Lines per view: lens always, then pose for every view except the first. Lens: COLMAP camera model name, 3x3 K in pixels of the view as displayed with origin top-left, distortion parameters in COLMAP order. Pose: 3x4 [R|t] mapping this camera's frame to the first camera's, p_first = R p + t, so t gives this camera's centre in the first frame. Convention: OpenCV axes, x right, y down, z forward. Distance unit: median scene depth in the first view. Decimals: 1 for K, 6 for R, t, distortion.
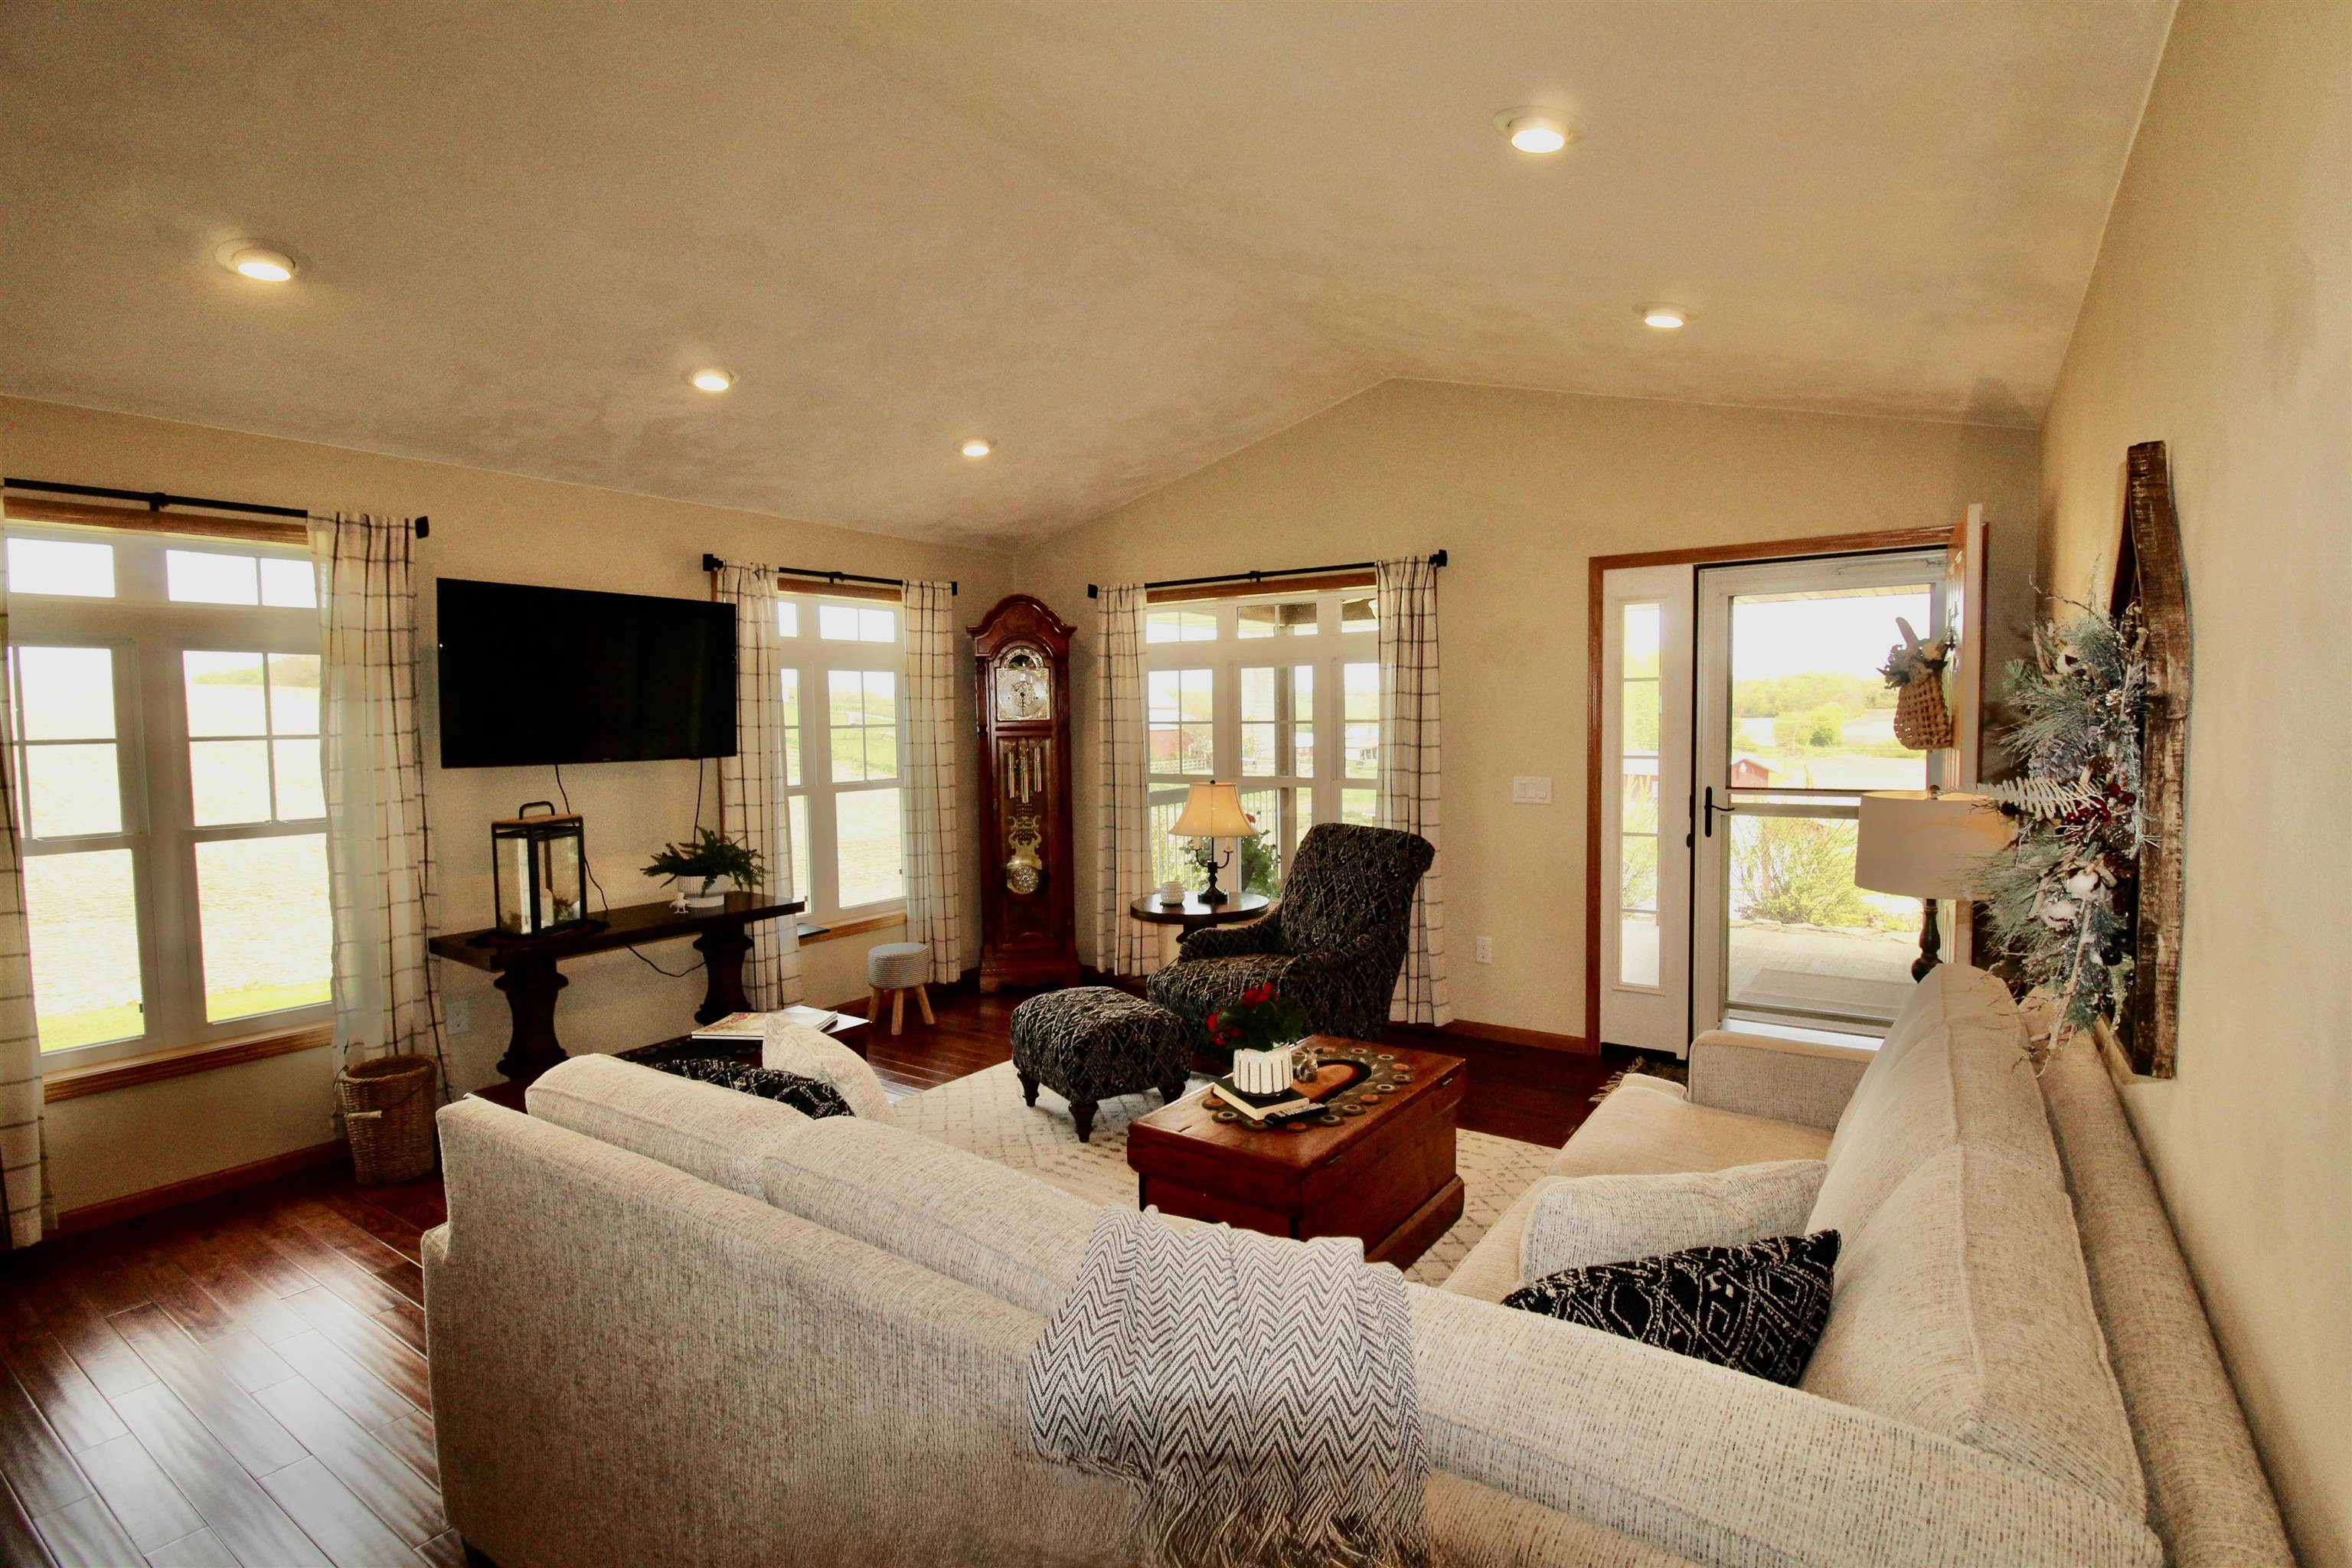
lens RADIAL K [[1105.5, 0, 1204.7], [0, 1105.5, 799.2], [0, 0, 1]] dist [0.001256, -0.009844]
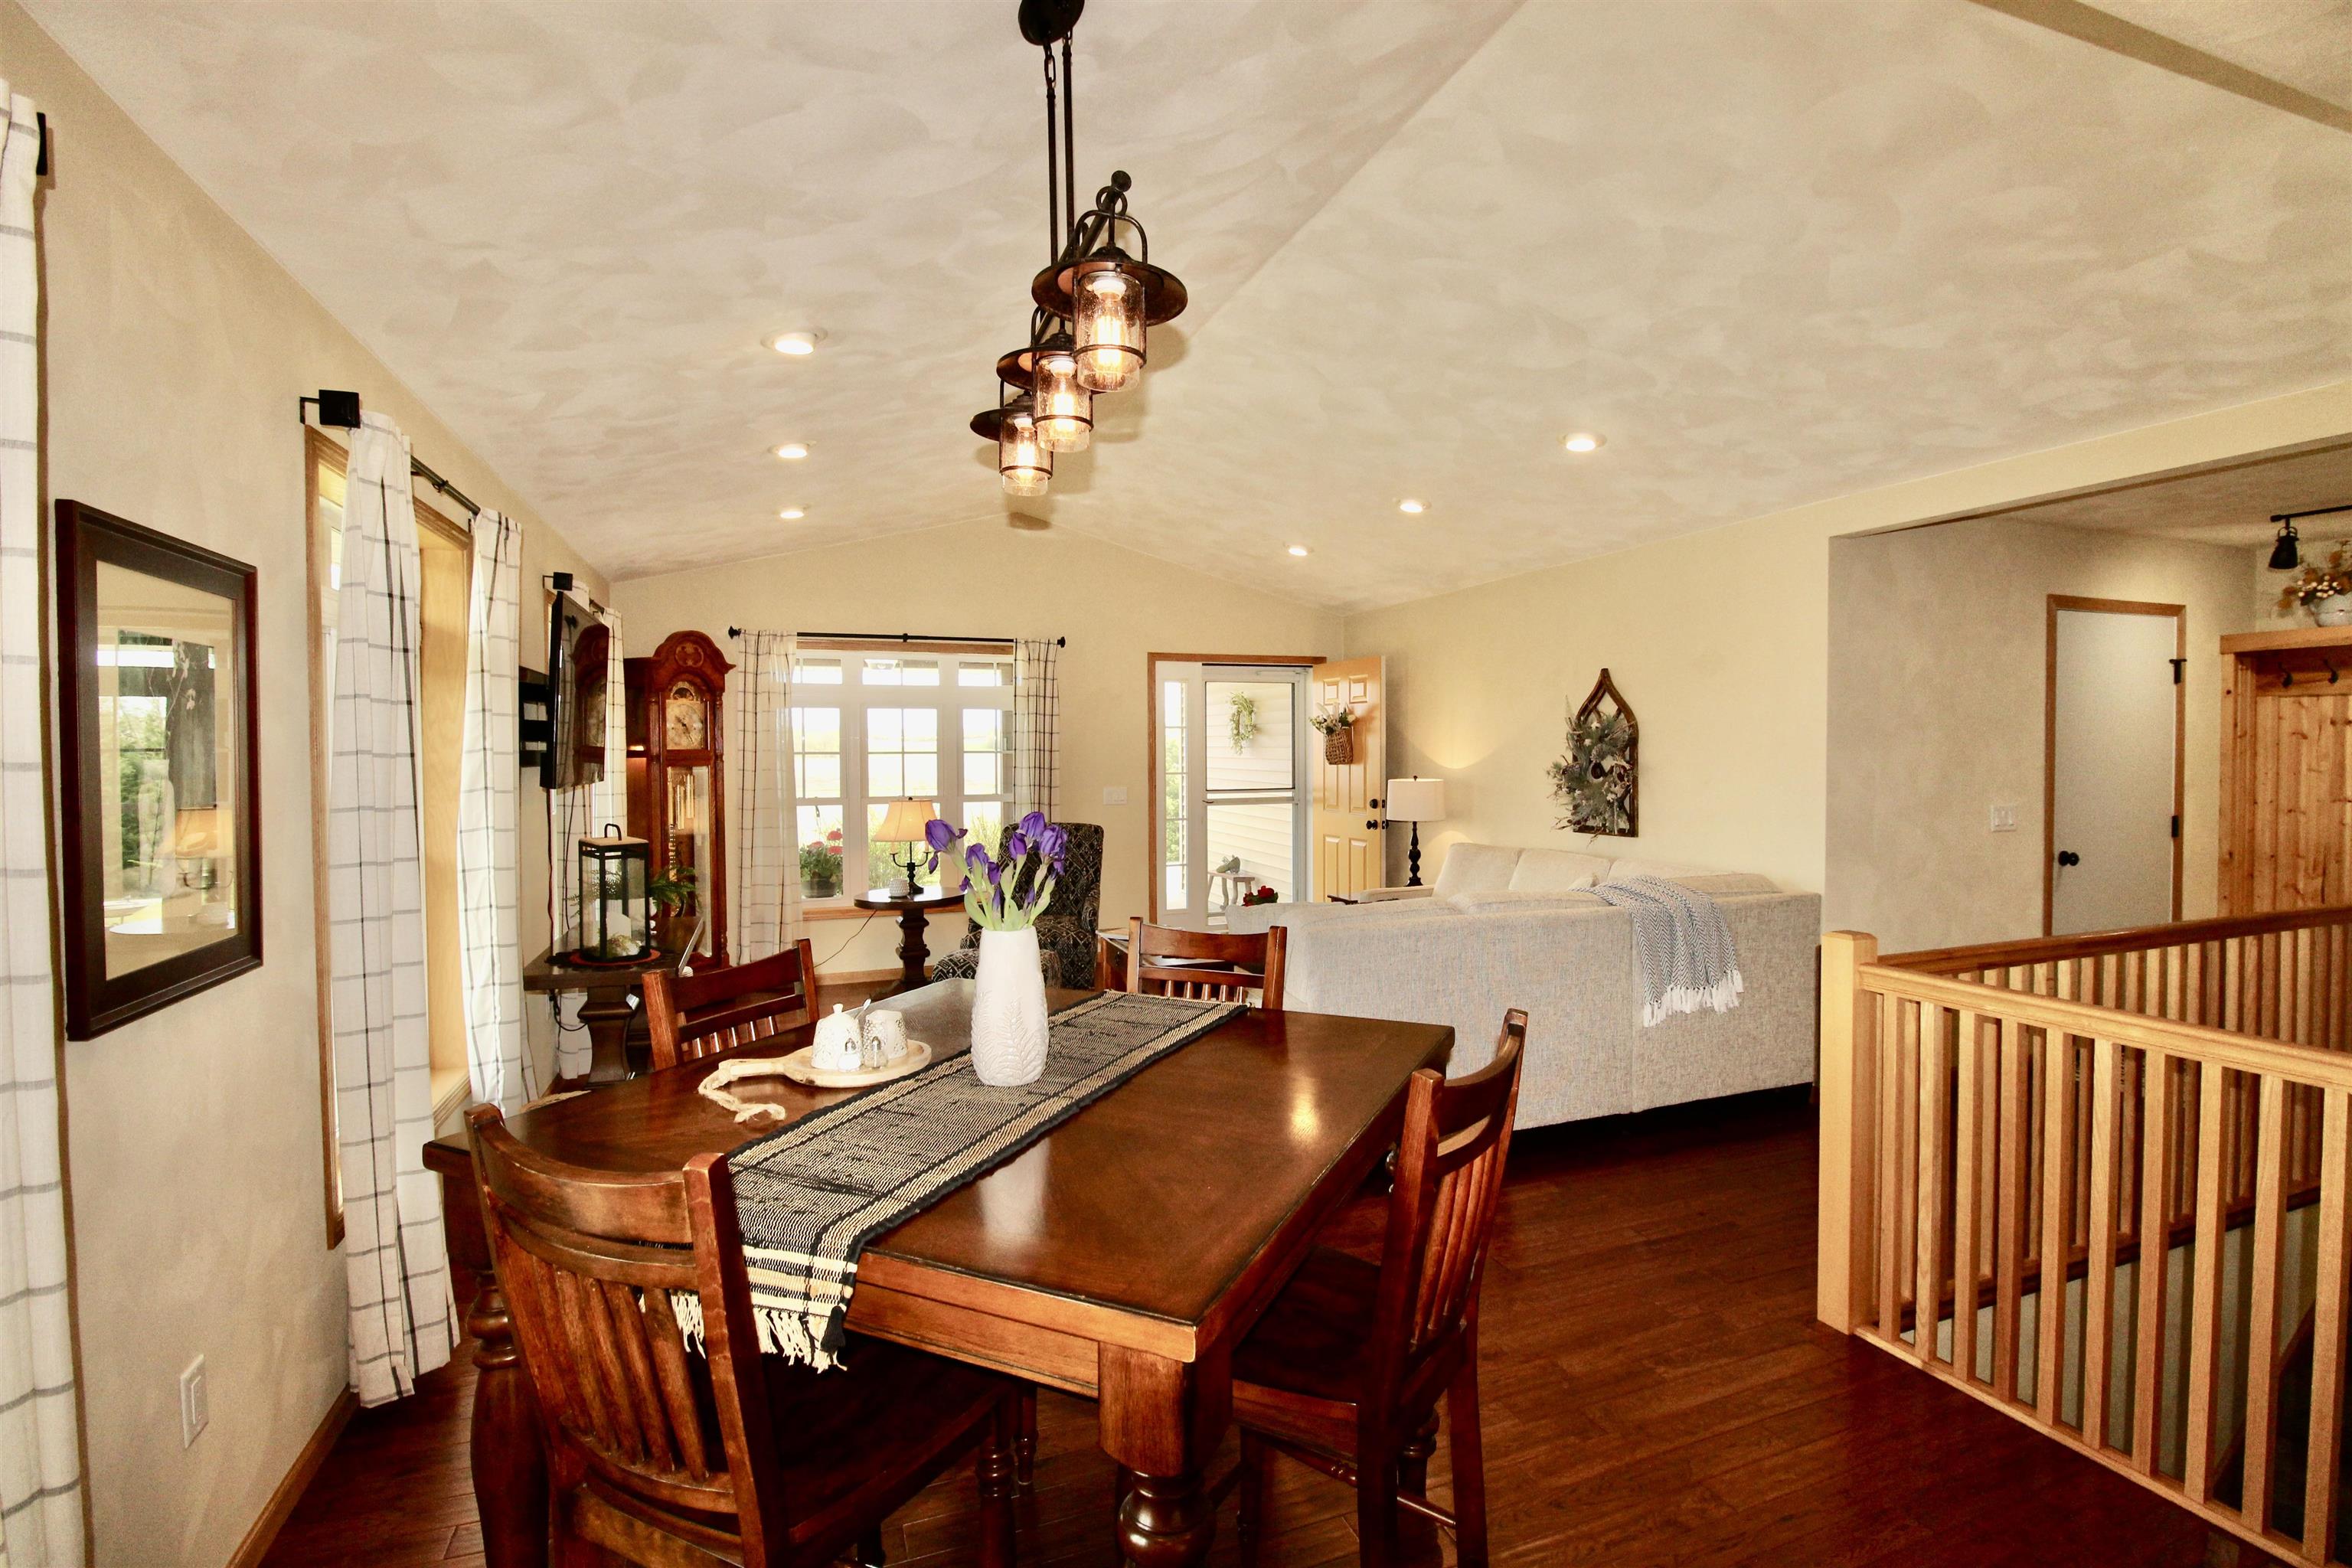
lens RADIAL K [[1105.5, 0, 1200.4], [0, 1105.5, 778.7], [0, 0, 1]] dist [0.001256, -0.009844]
pose [[0.579404, -0.013132, 0.814935, -0.956310], [0.058468, 0.997964, -0.025489, 0.014632], [-0.812940, 0.062416, 0.578992, -0.001073]]
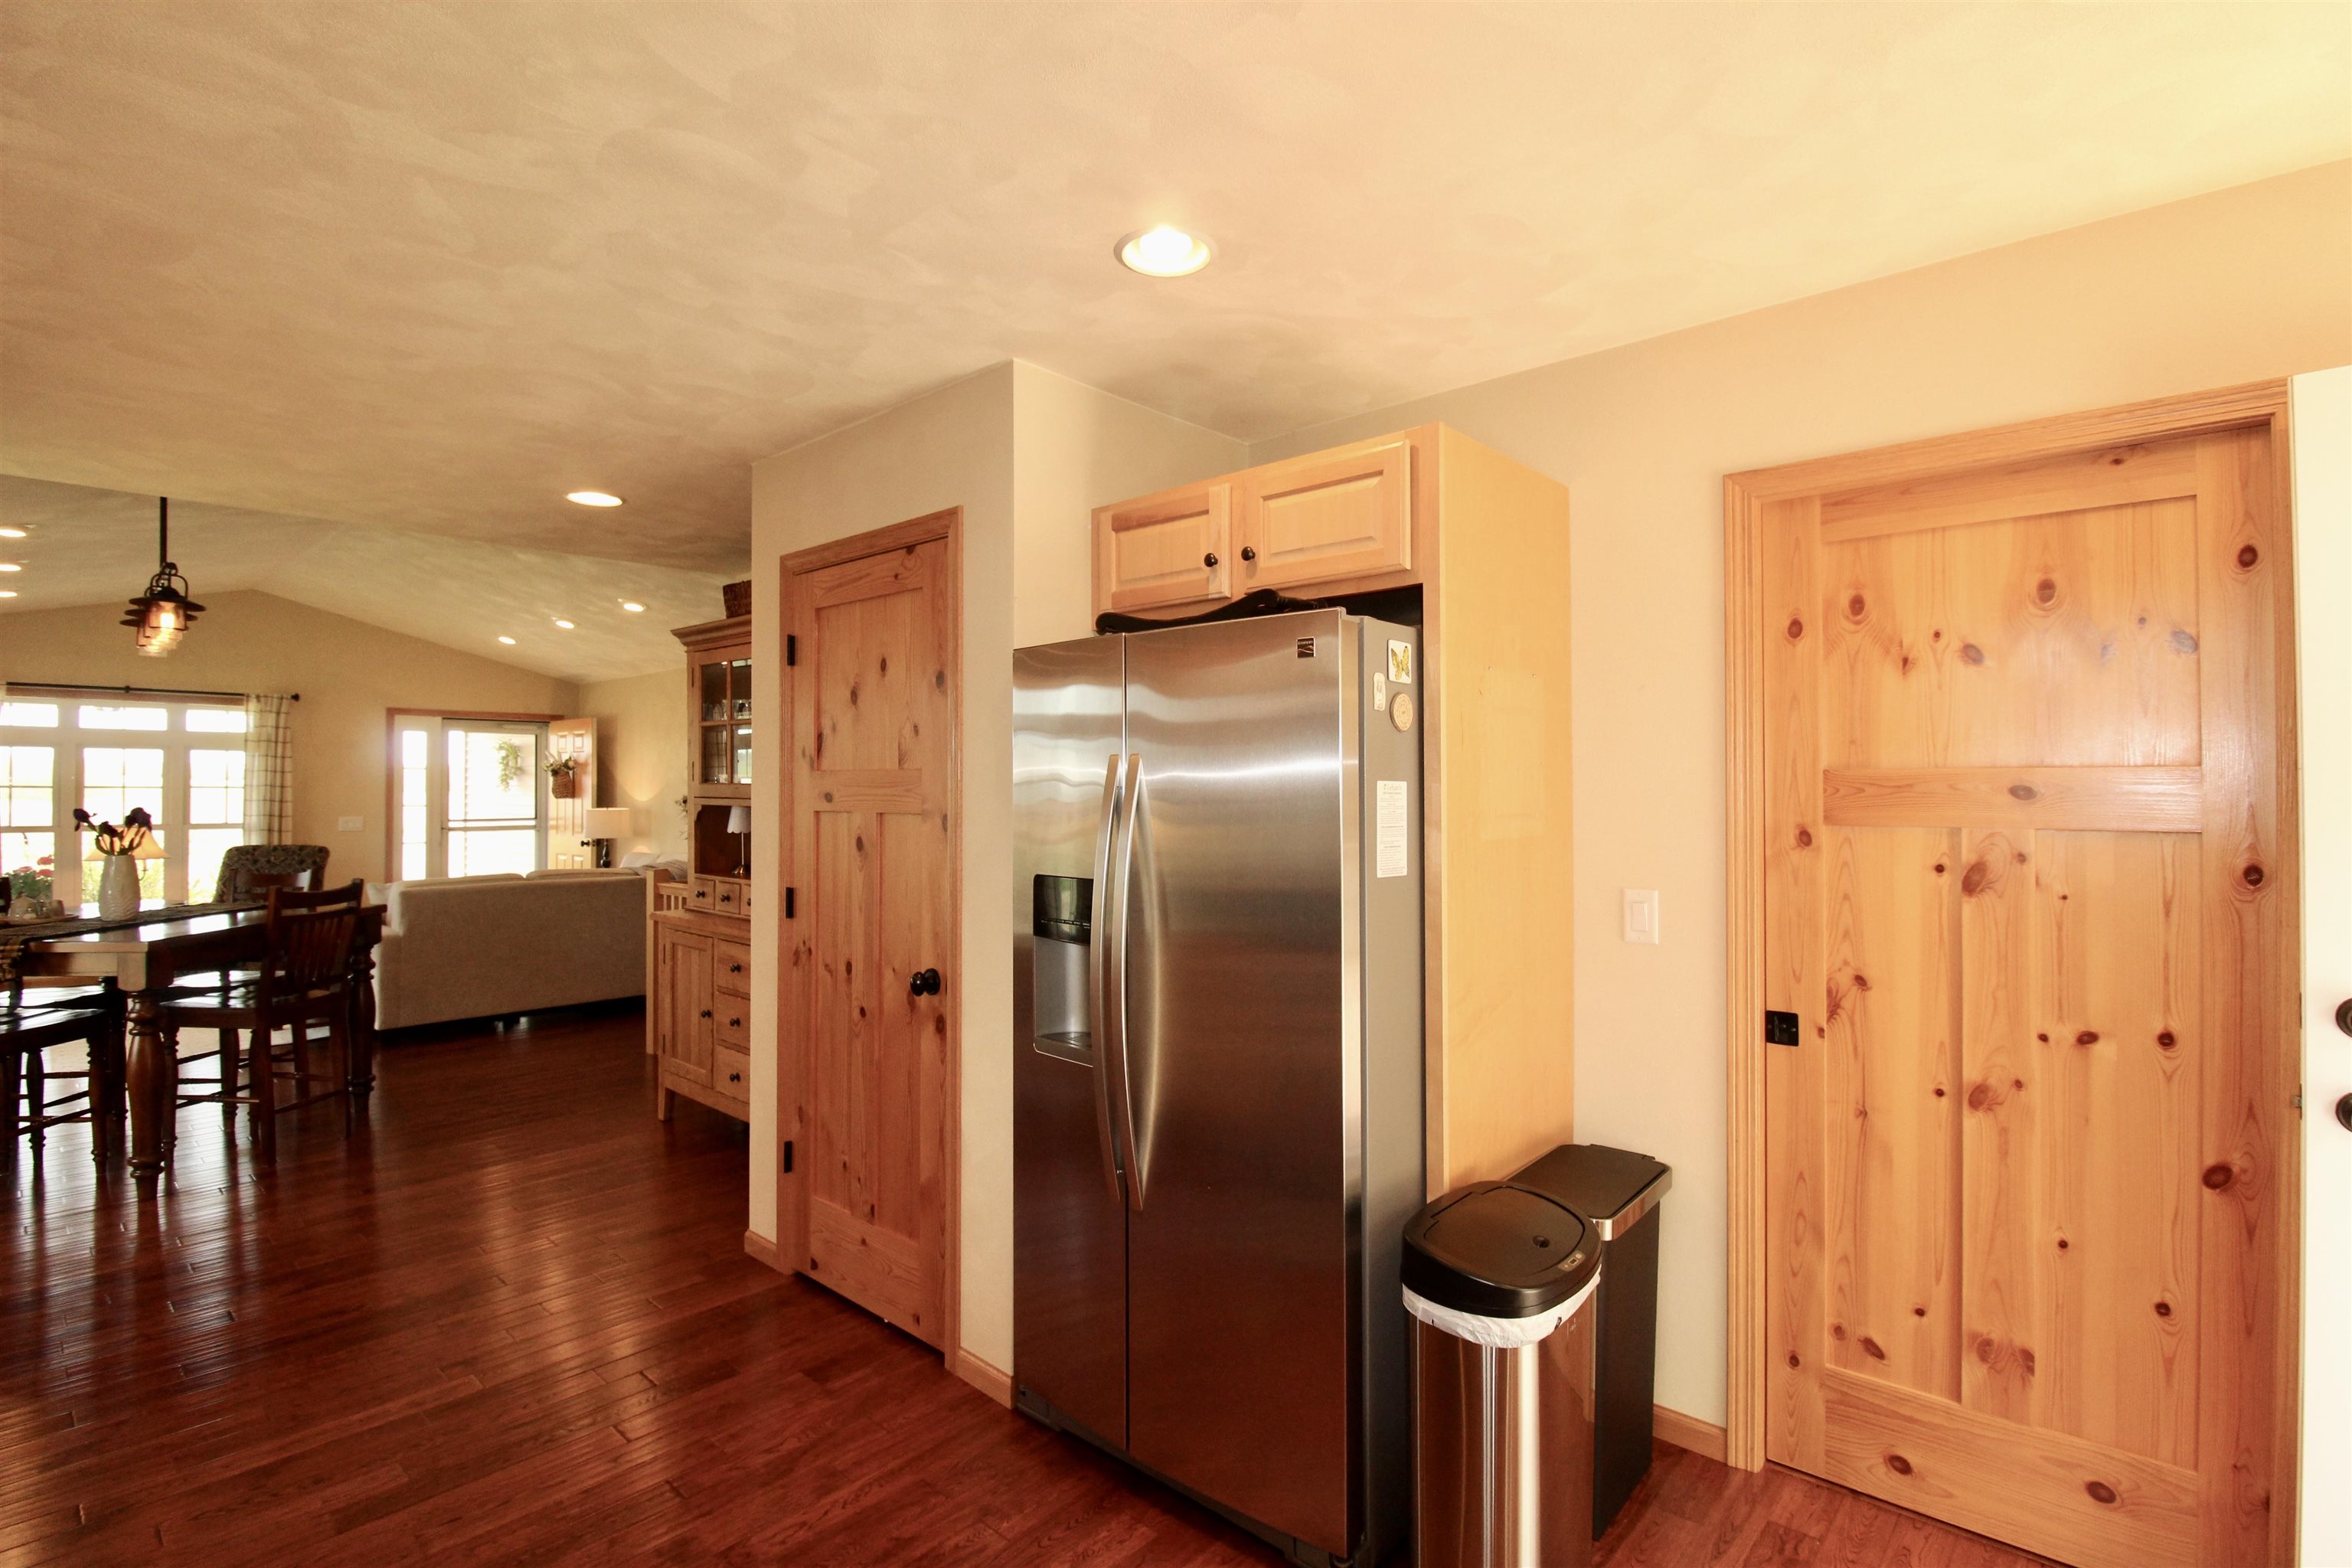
lens RADIAL K [[1105.5, 0, 1188.3], [0, 1105.5, 785.7], [0, 0, 1]] dist [0.001256, -0.009844]
pose [[0.119032, 0.011133, 0.992828, -1.493554], [0.072346, 0.997182, -0.019856, 0.070321], [-0.990251, 0.074191, 0.117891, -0.684193]]
